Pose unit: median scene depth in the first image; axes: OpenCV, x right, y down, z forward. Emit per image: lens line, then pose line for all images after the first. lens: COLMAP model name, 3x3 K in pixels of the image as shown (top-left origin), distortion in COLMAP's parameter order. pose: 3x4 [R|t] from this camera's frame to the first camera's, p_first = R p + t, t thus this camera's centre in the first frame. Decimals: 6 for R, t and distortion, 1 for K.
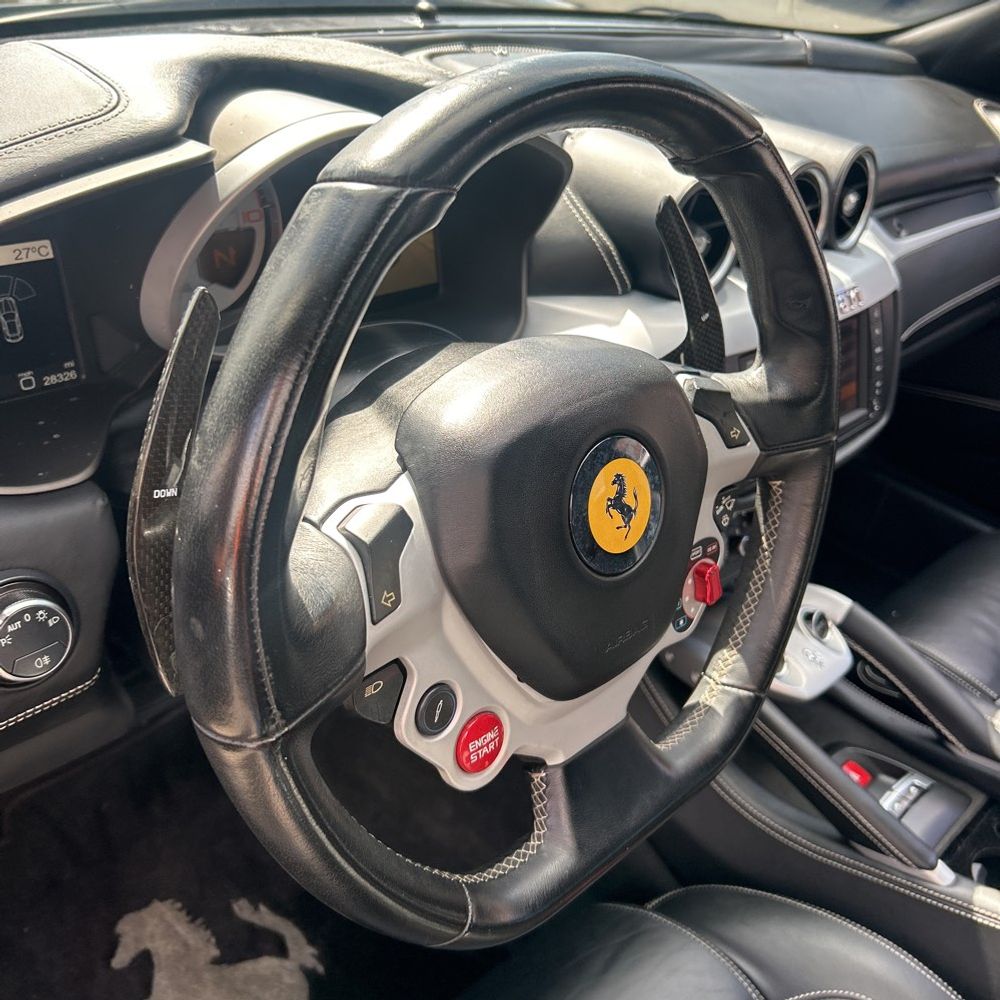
lens RADIAL K [[994.5, 0, 501.1], [0, 994.5, 502.6], [0, 0, 1]] dist [0.001003, 0.000000]
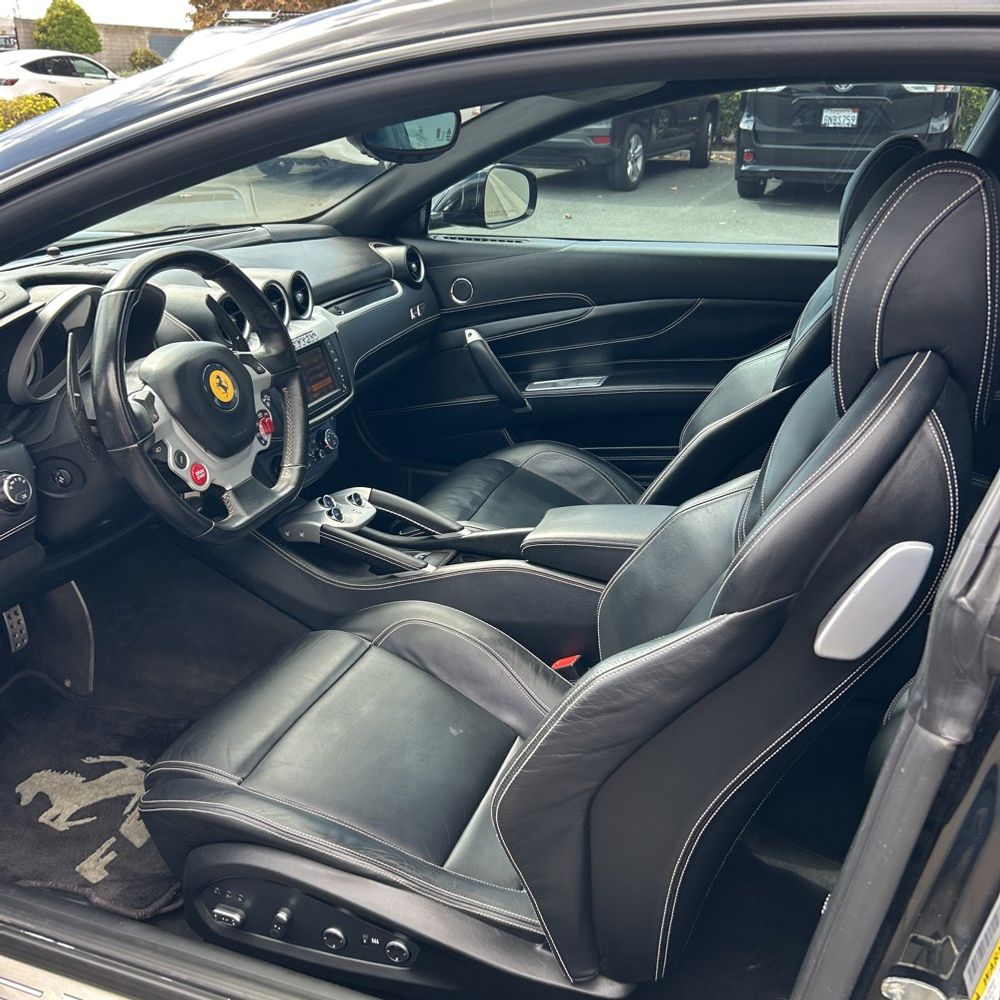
lens RADIAL K [[994.5, 0, 500.4], [0, 994.5, 497.4], [0, 0, 1]] dist [0.001003, 0.000000]
pose [[0.886089, -0.273701, 0.374077, -0.197262], [0.334875, 0.936009, -0.108381, 0.524137], [-0.320475, 0.221305, 0.921043, -1.102509]]
